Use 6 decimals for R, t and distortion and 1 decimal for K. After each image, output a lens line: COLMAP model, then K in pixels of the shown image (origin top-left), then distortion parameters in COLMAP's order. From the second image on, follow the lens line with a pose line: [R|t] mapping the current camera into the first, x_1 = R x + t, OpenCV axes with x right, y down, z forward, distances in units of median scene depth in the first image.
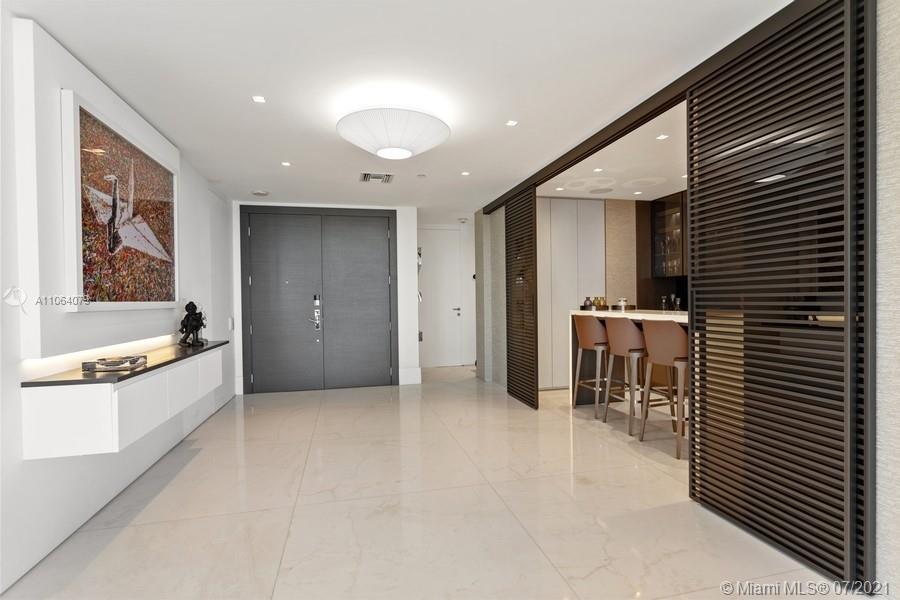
lens RADIAL K [[442.8, 0, 450.0], [0, 442.8, 300.0], [0, 0, 1]] dist [0.007627, -0.000295]
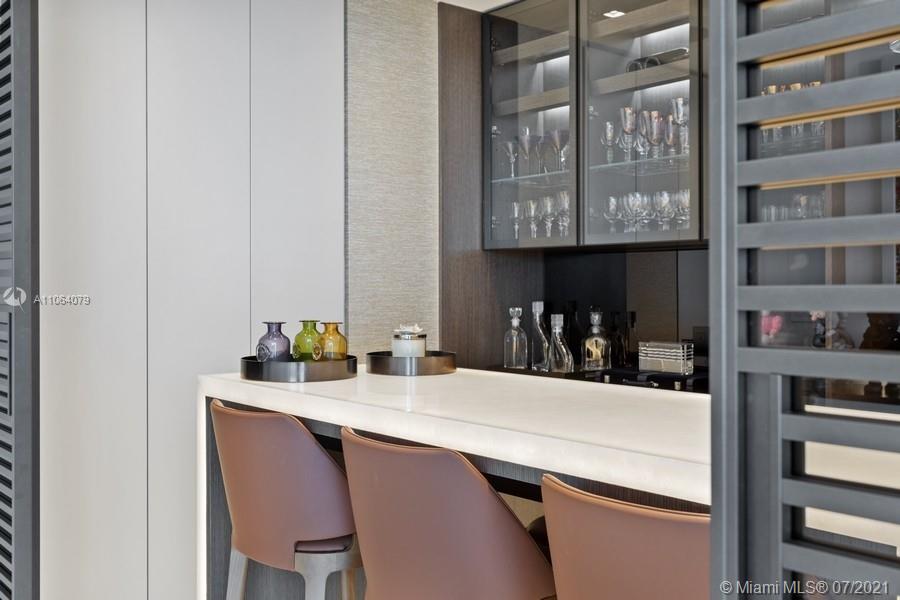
lens RADIAL K [[924.9, 0, 450.0], [0, 924.9, 300.0], [0, 0, 1]] dist [-0.001522, -0.003036]
pose [[0.900616, 0.003445, 0.434603, 0.180941], [-0.004817, 0.999986, 0.002055, -0.019473], [-0.434590, -0.003944, 0.900620, 0.514624]]
